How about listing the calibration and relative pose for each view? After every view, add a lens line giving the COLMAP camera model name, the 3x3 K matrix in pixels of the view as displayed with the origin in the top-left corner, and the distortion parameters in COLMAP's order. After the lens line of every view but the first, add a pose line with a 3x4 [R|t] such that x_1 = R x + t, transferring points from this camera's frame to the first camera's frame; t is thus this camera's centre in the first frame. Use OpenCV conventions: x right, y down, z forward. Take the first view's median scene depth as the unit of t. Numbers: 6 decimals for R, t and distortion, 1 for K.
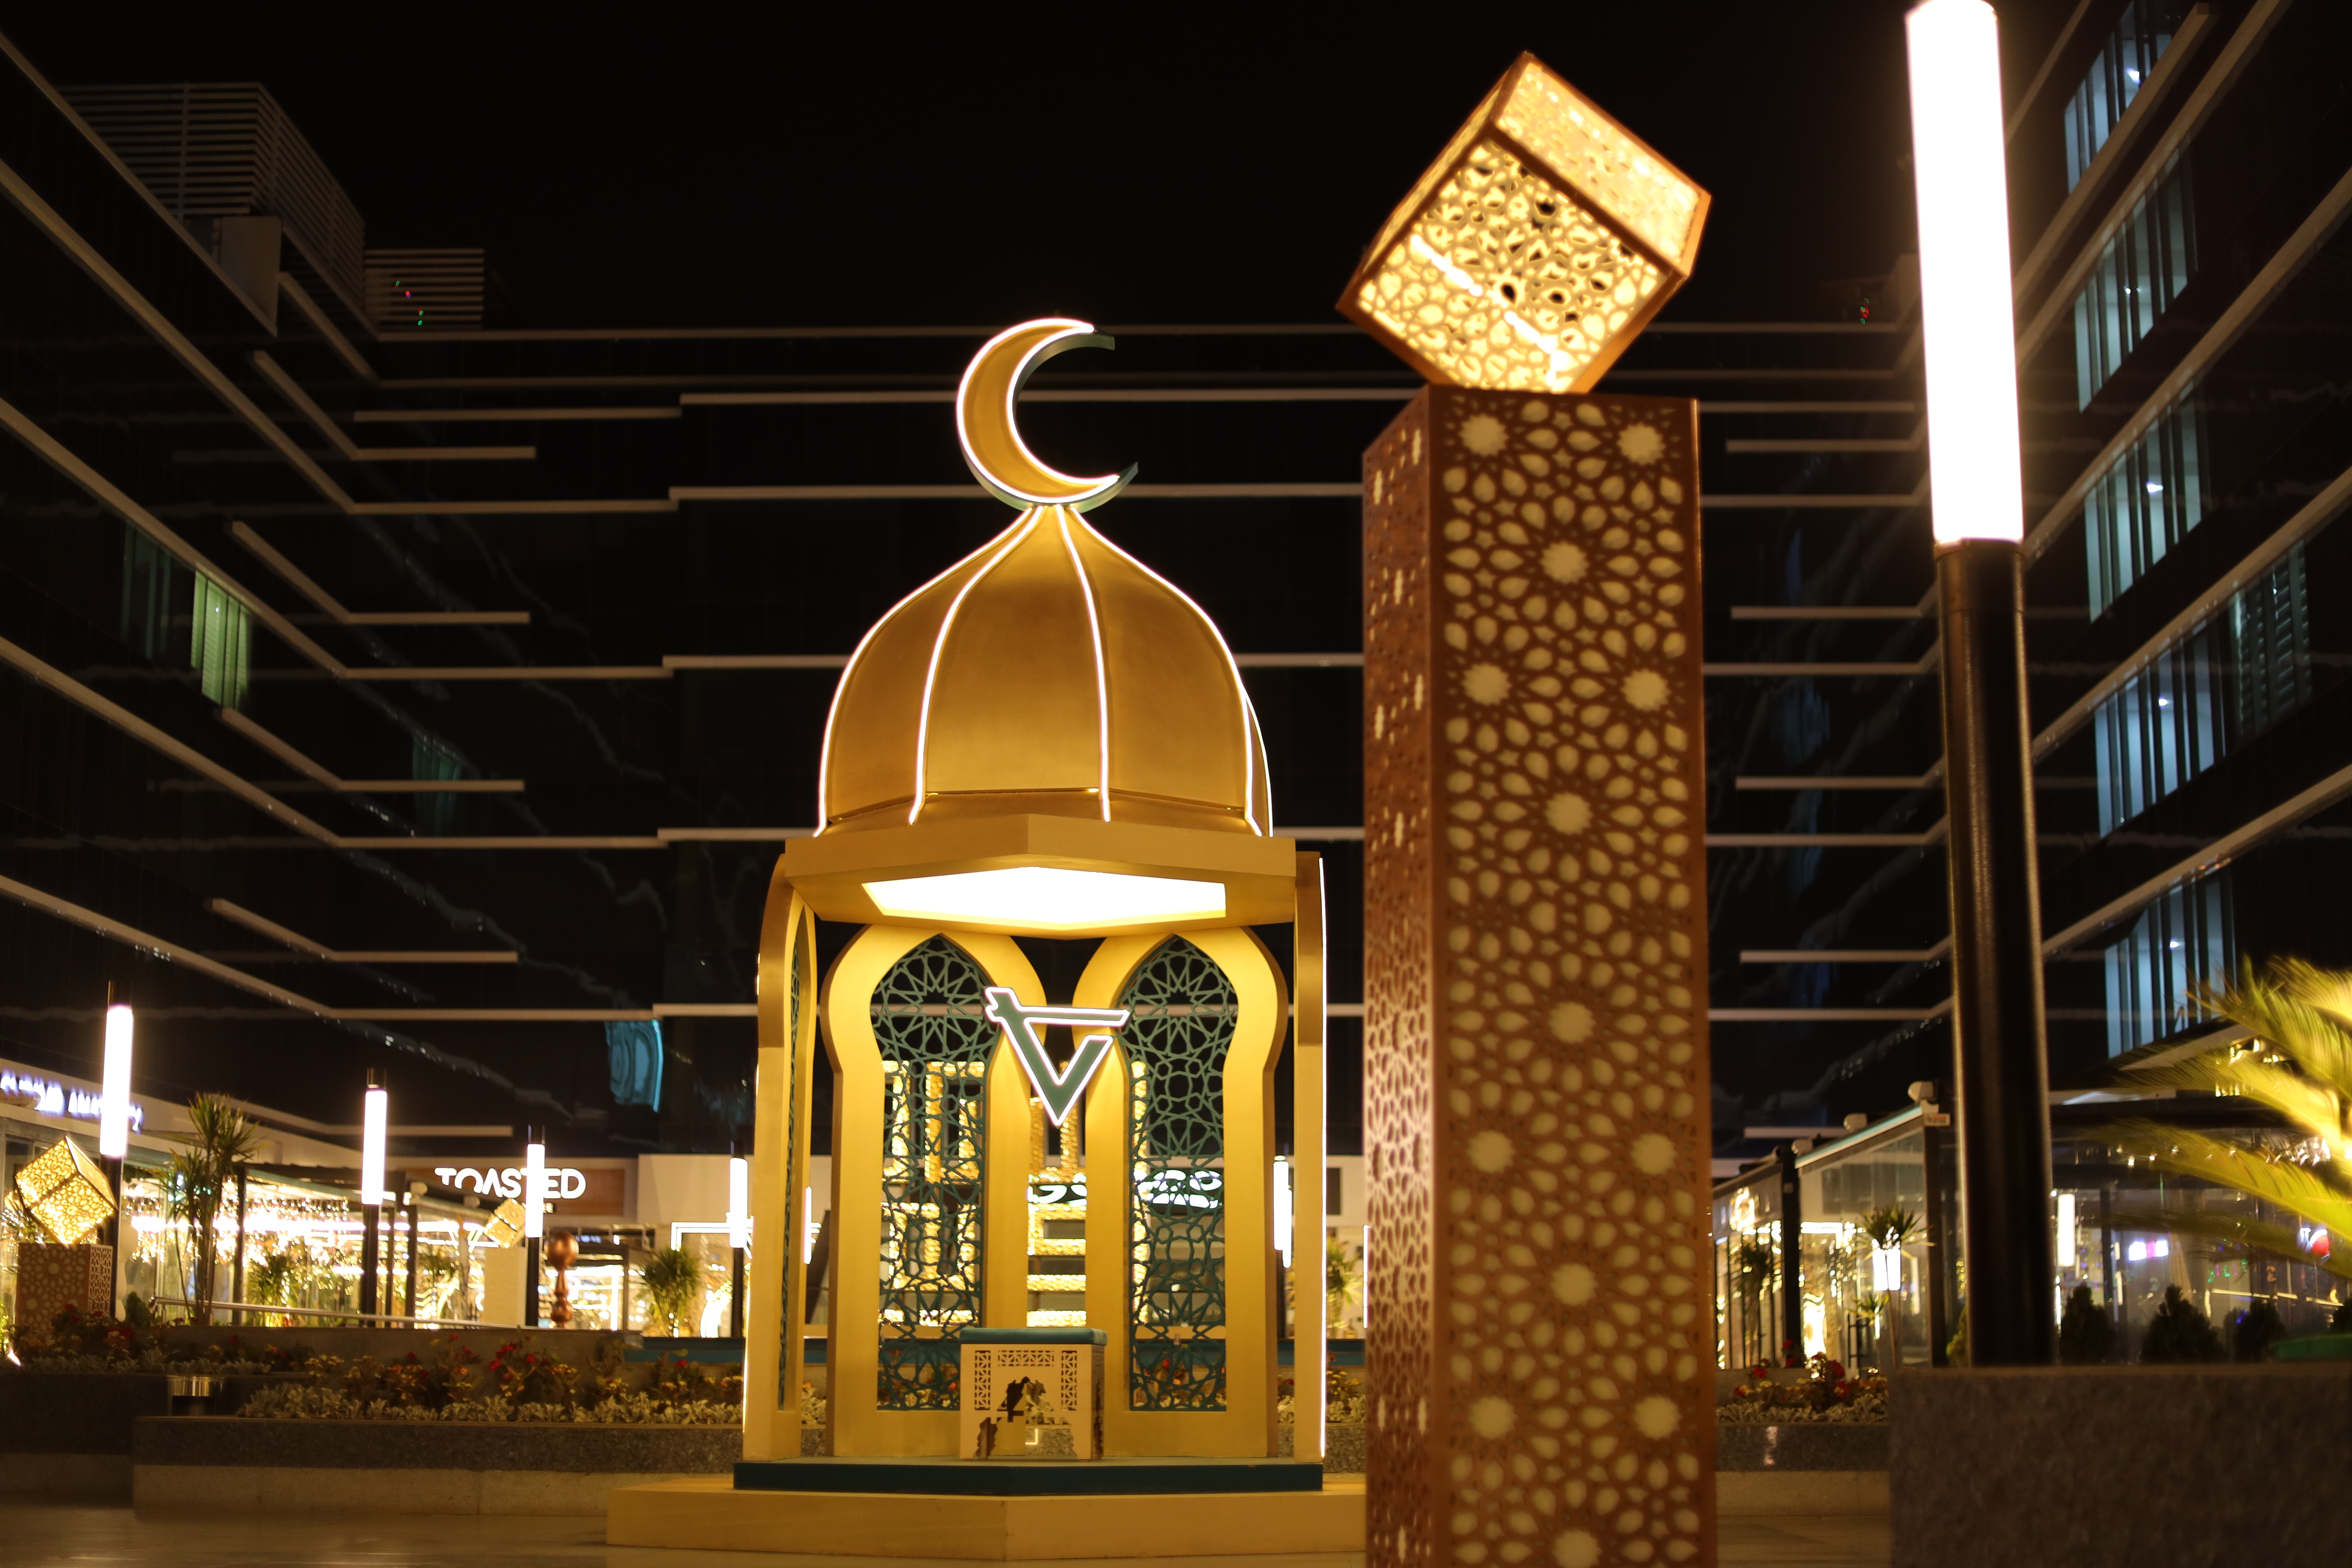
lens RADIAL K [[3382.0, 0, 1176.0], [0, 3382.0, 784.0], [0, 0, 1]] dist [-0.108056, 0.019261]
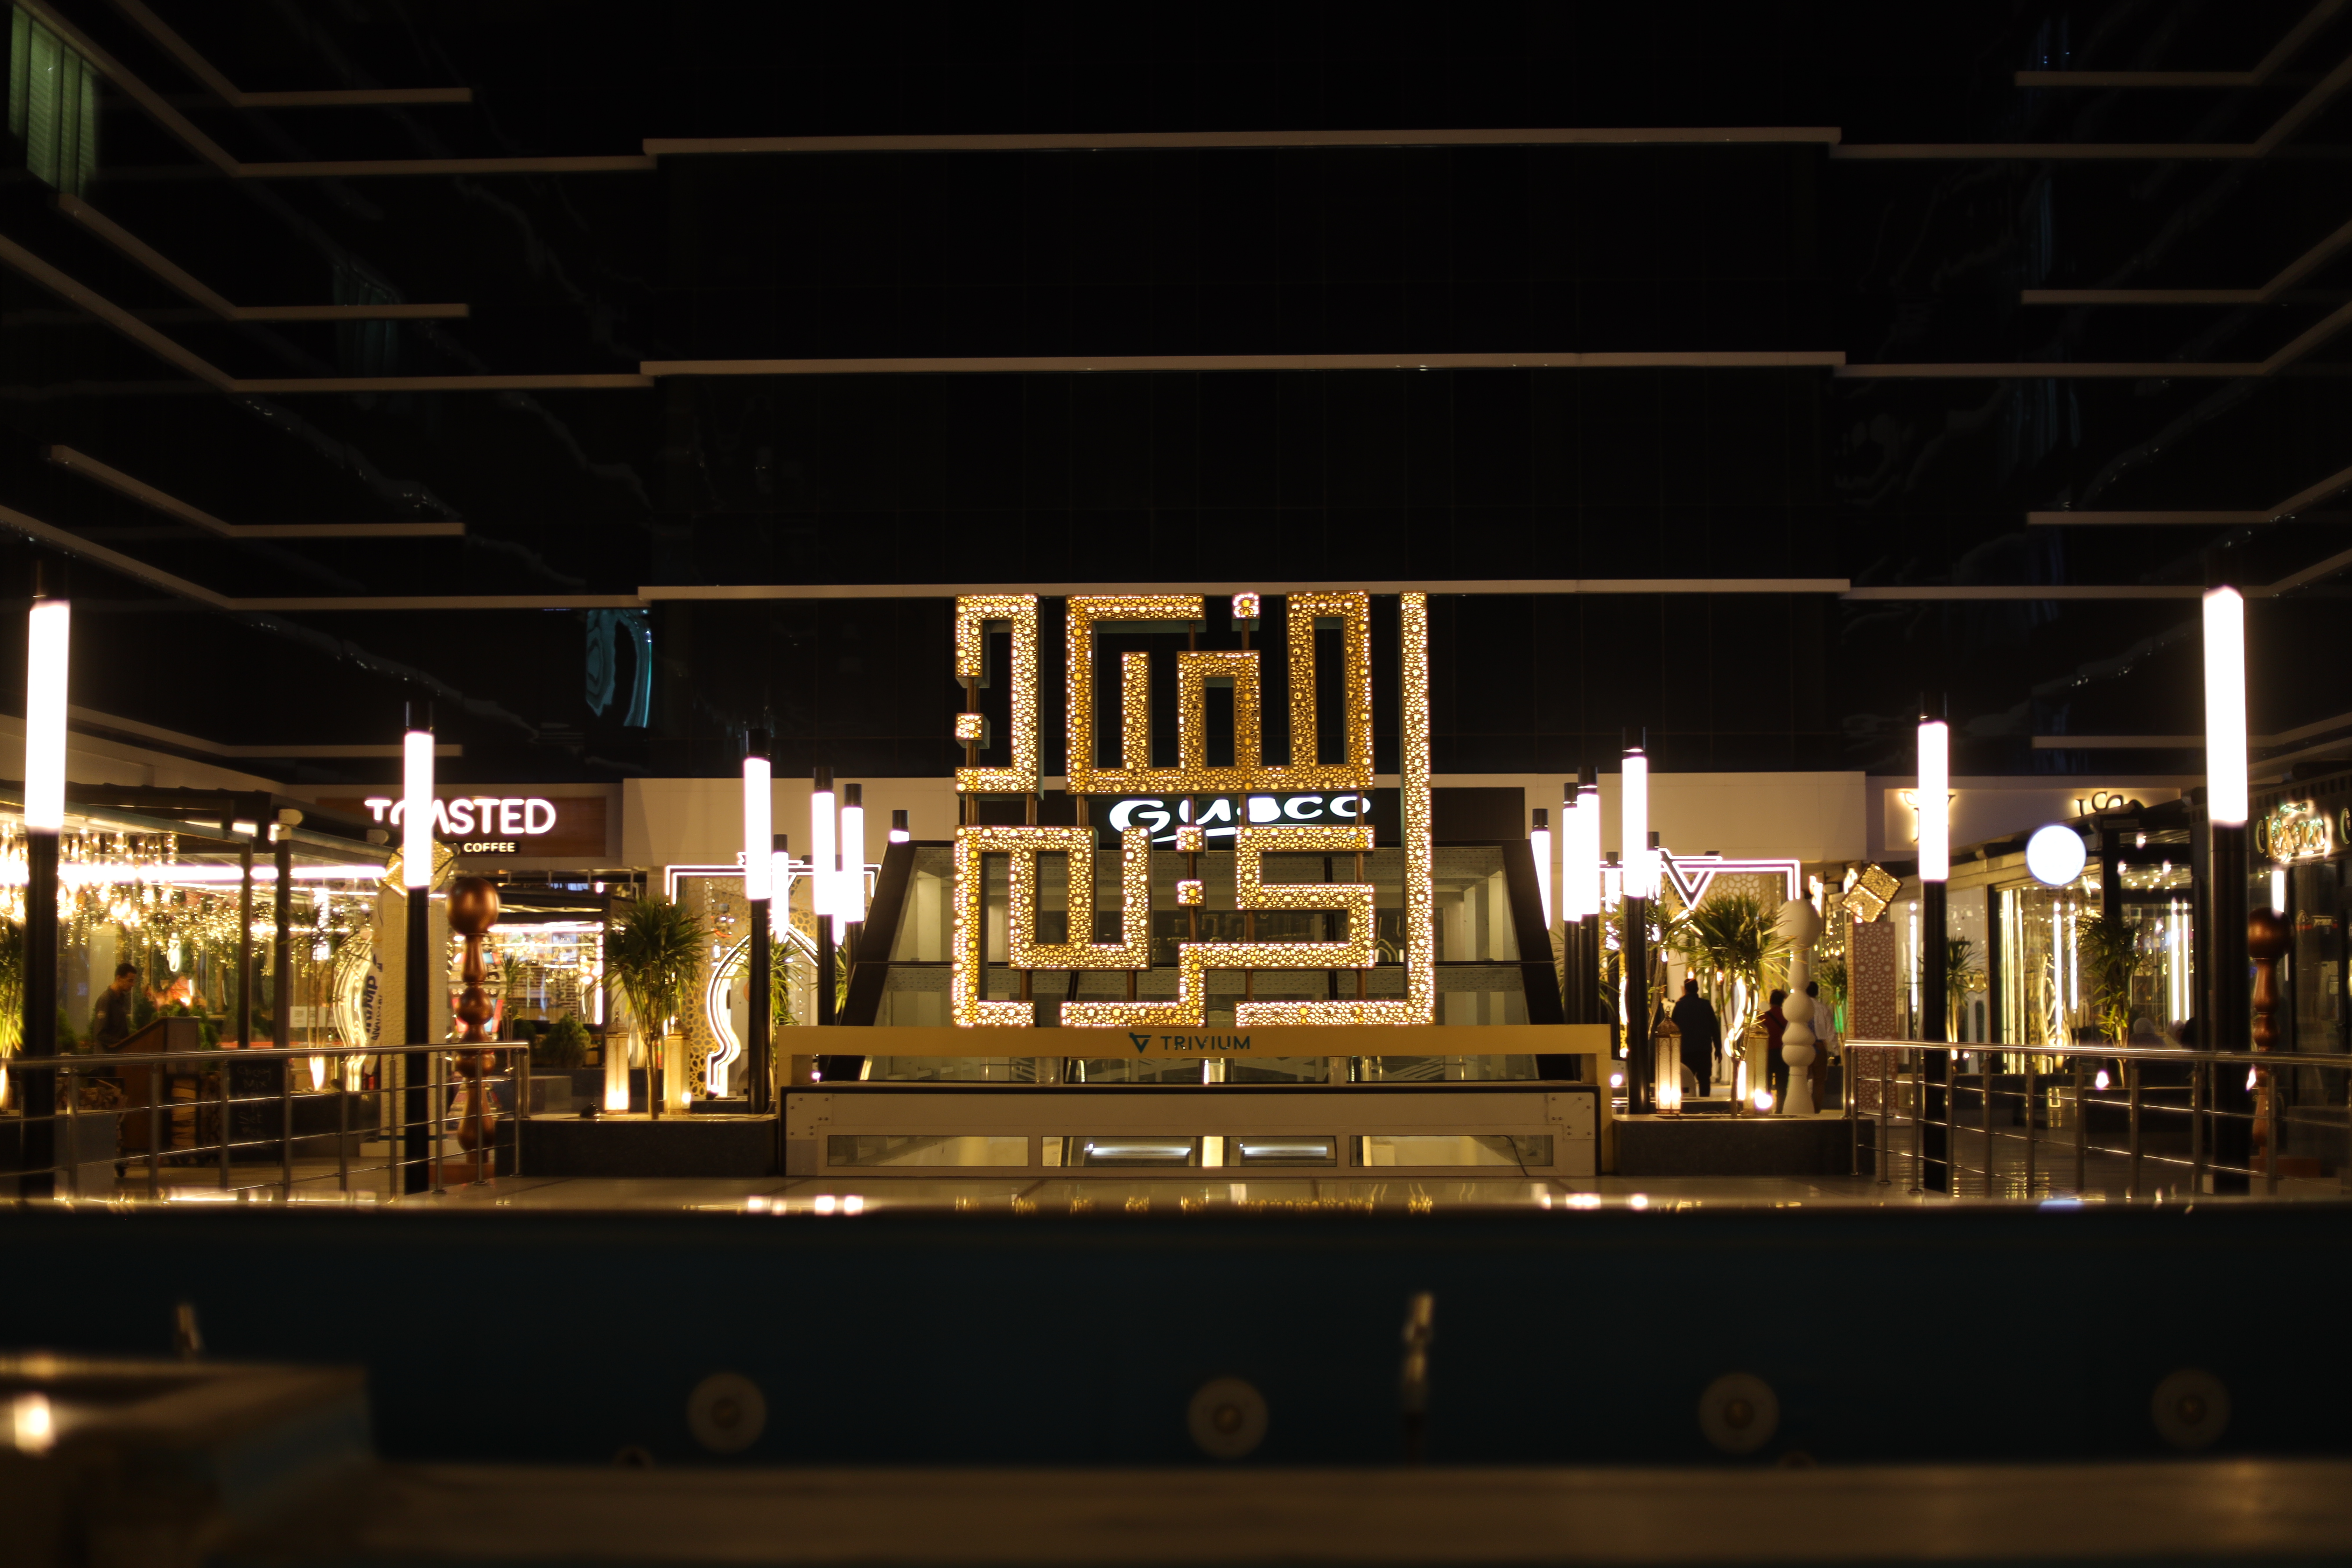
lens RADIAL K [[3382.0, 0, 1176.0], [0, 3382.0, 784.0], [0, 0, 1]] dist [-0.108056, 0.019261]
pose [[0.999976, -0.006625, -0.001849, -0.031399], [0.006783, 0.994379, 0.105659, 0.030924], [0.001138, -0.105669, 0.994401, 0.232754]]
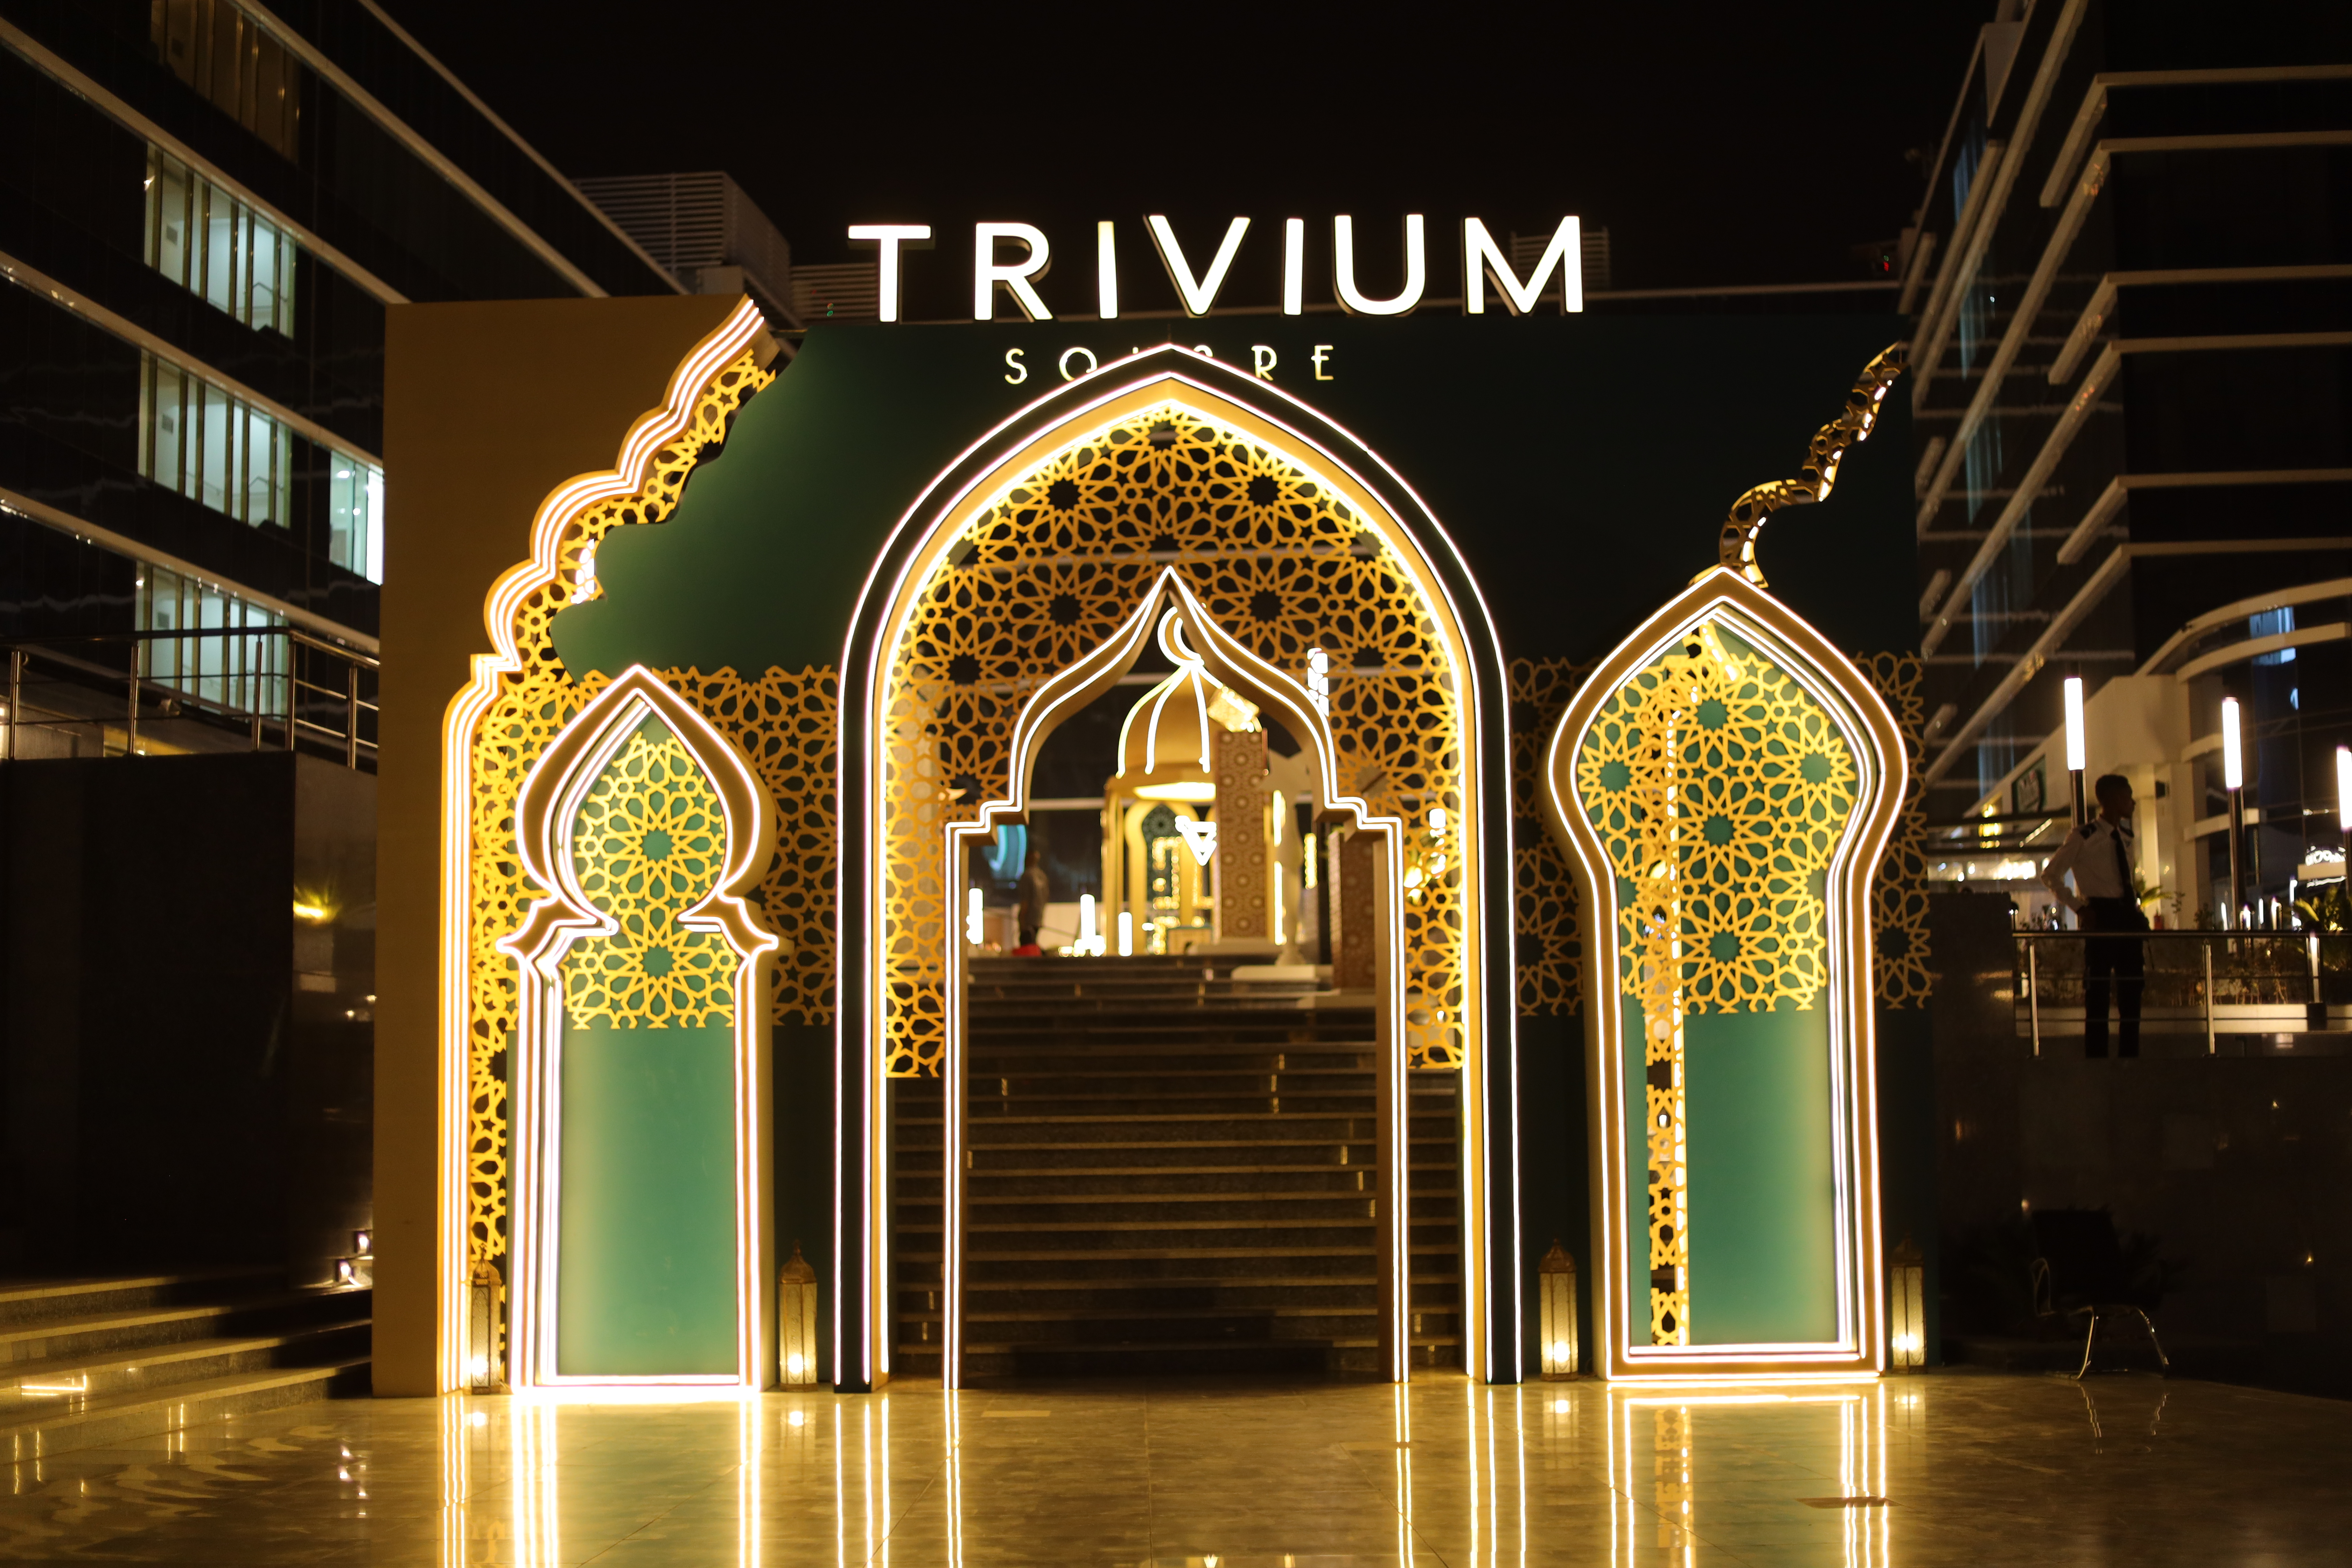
lens RADIAL K [[3382.0, 0, 1176.0], [0, 3382.0, 784.0], [0, 0, 1]] dist [-0.108056, 0.019261]
pose [[0.995077, -0.025305, -0.095819, 0.050847], [0.031677, 0.997345, 0.065572, -0.037134], [0.093905, -0.068285, 0.993237, -0.437642]]
